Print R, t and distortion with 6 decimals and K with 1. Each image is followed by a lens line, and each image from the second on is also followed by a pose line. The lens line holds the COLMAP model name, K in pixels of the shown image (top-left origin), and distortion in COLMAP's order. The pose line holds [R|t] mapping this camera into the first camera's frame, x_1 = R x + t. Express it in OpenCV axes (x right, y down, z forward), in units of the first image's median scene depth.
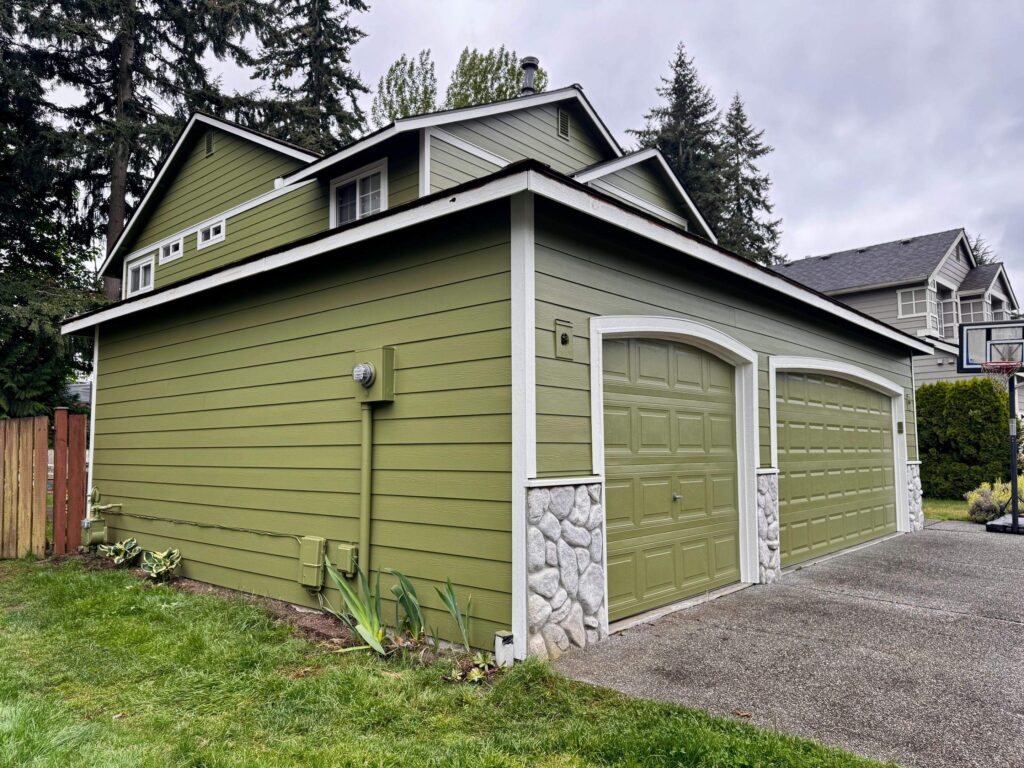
lens RADIAL K [[724.4, 0, 512.0], [0, 724.4, 384.0], [0, 0, 1]] dist [0.047820, -0.038370]
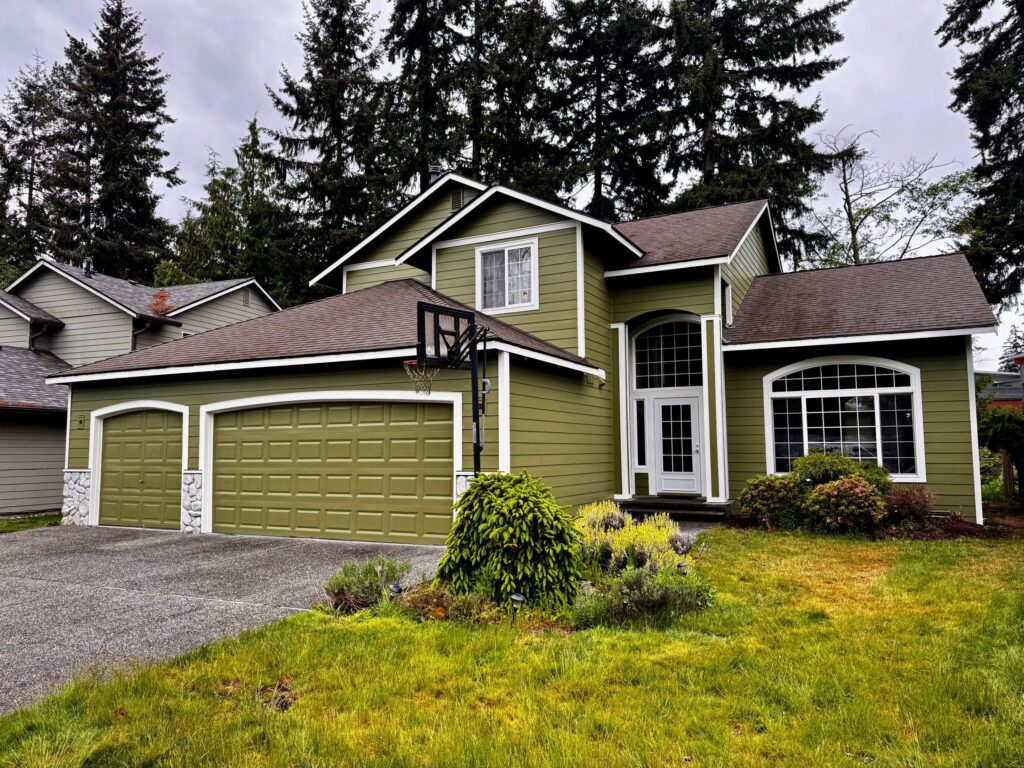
lens RADIAL K [[724.4, 0, 512.0], [0, 724.4, 384.0], [0, 0, 1]] dist [0.047820, -0.038370]
pose [[0.237509, -0.081515, -0.967959, 3.202693], [0.092120, 0.993872, -0.061093, 0.120792], [0.967007, -0.074659, 0.243562, 1.877439]]
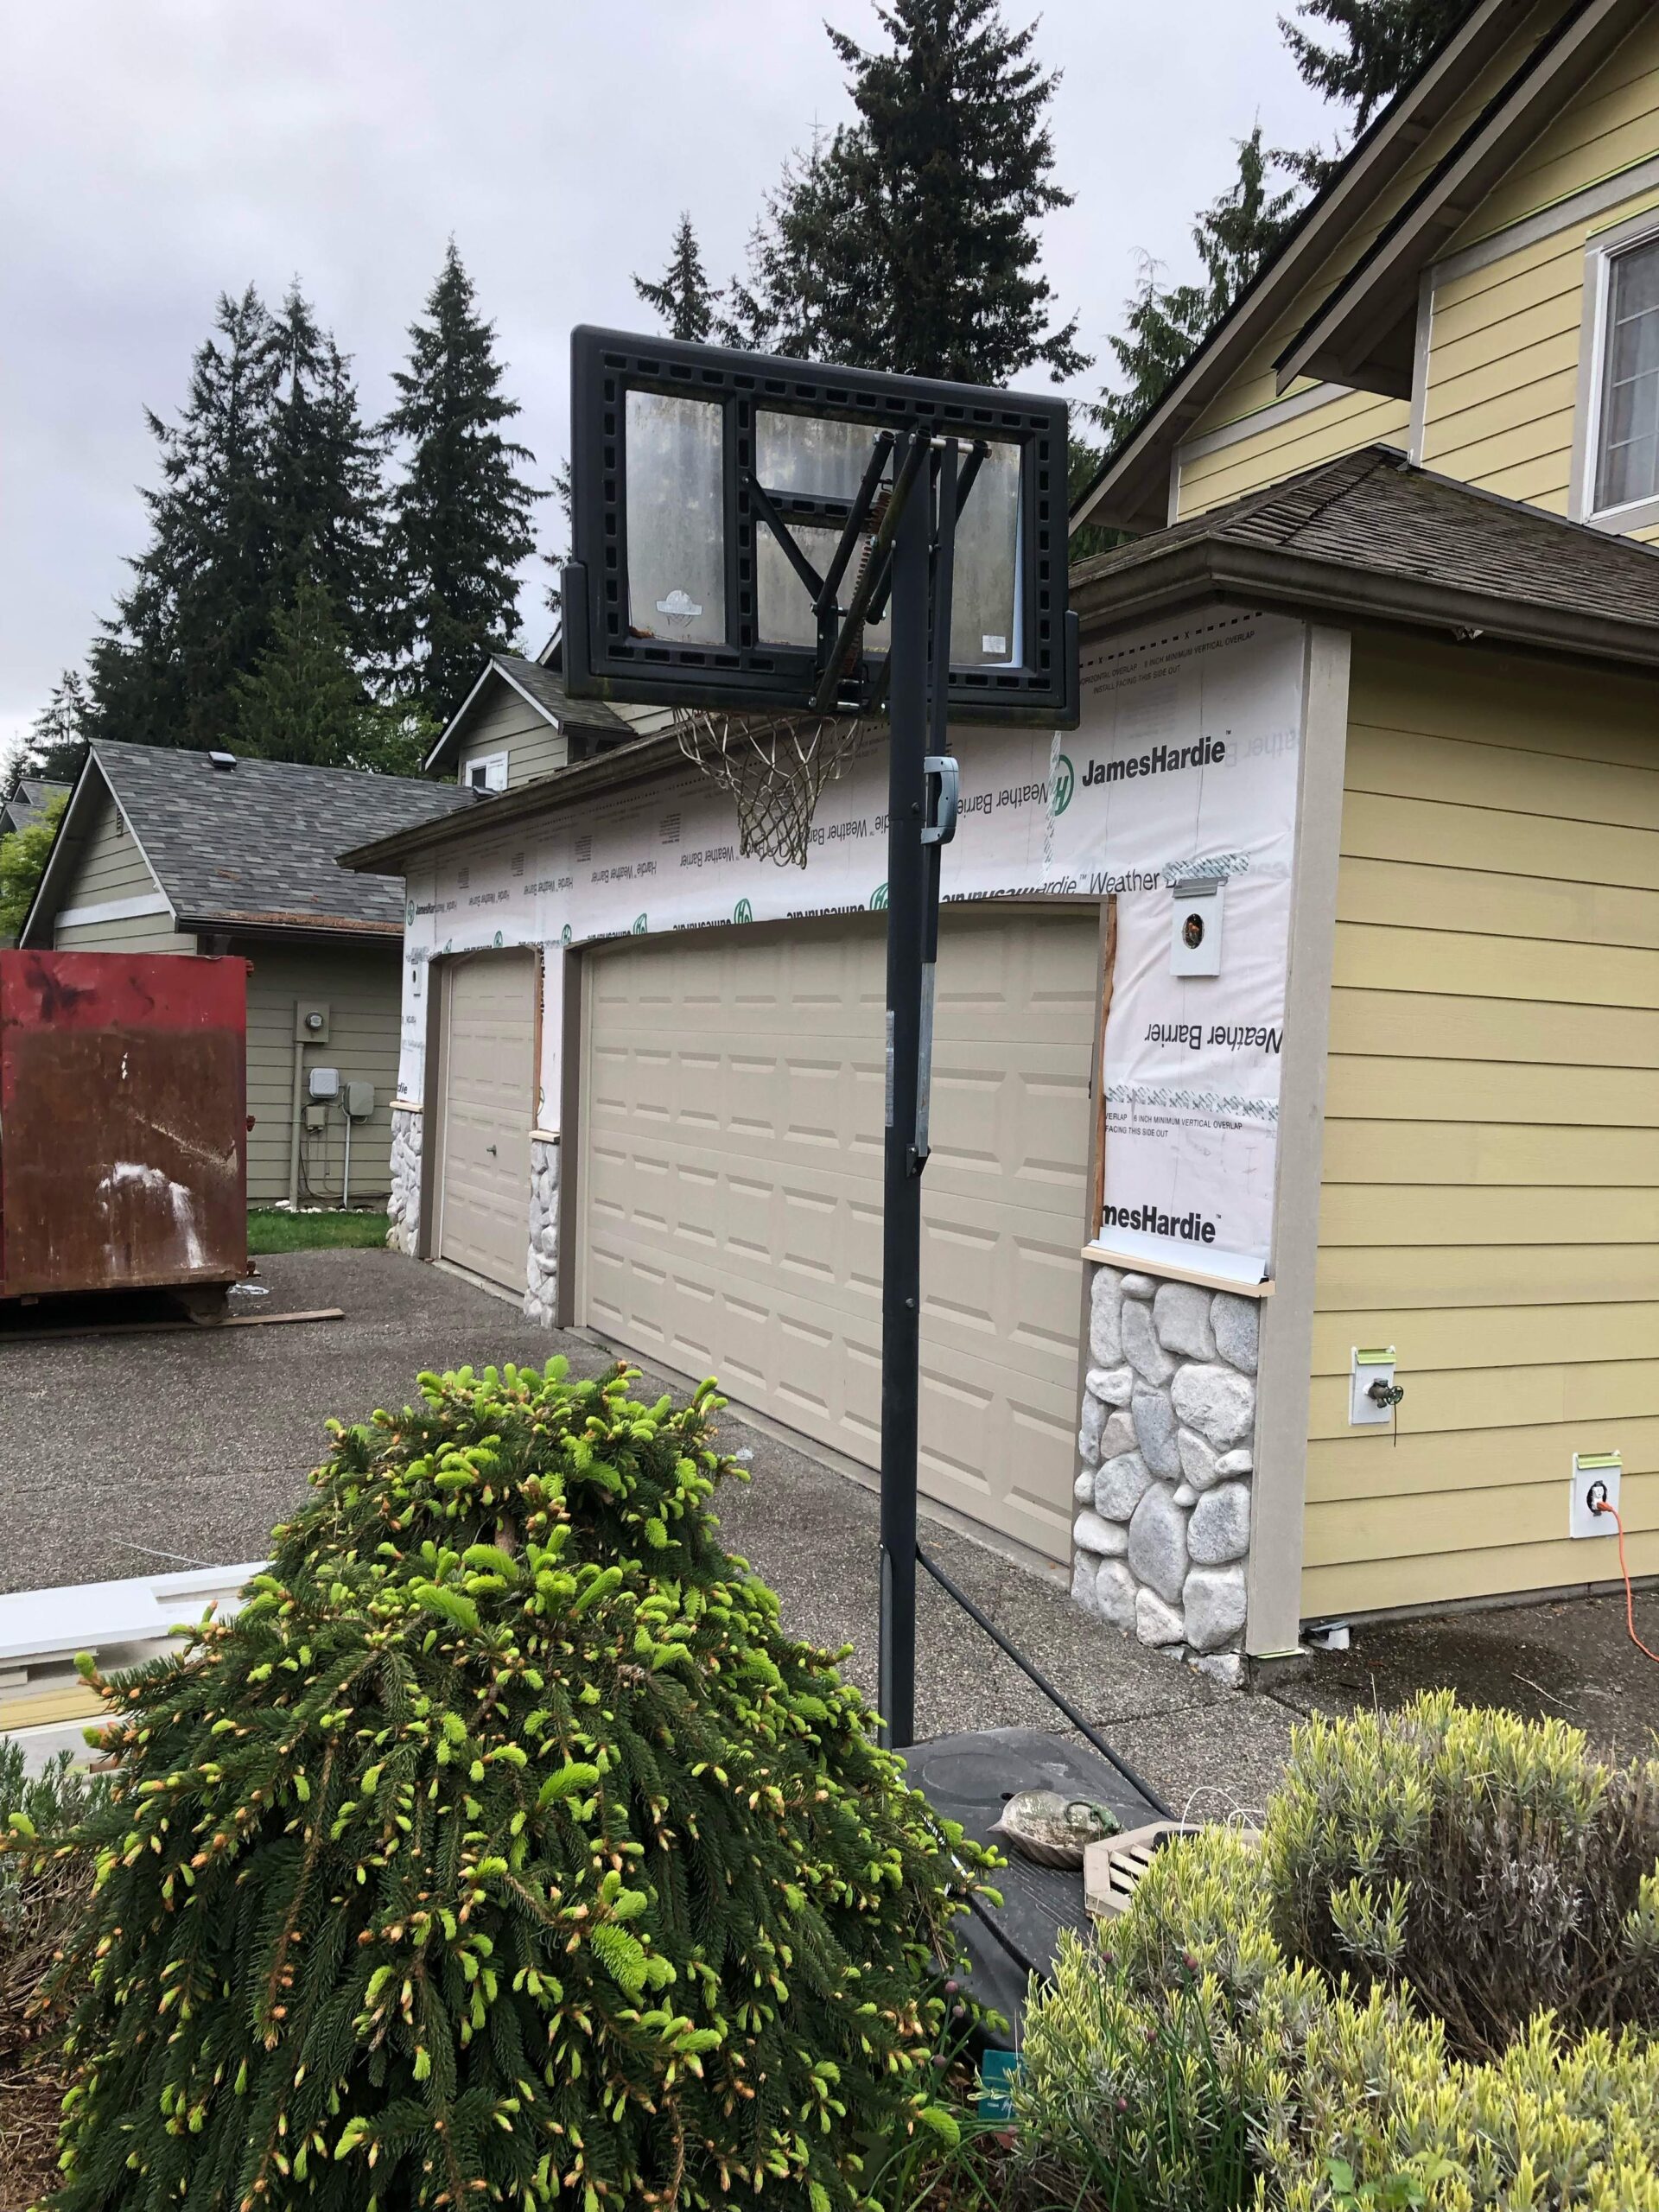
lens RADIAL K [[1846.0, 0, 829.5], [0, 1846.0, 1106.0], [0, 0, 1]] dist [0.025800, -0.006009]
pose [[-0.382122, 0.019738, -0.923901, 2.254597], [0.042317, 0.999097, 0.003843, 0.133618], [0.923143, -0.037628, -0.382612, 2.451870]]
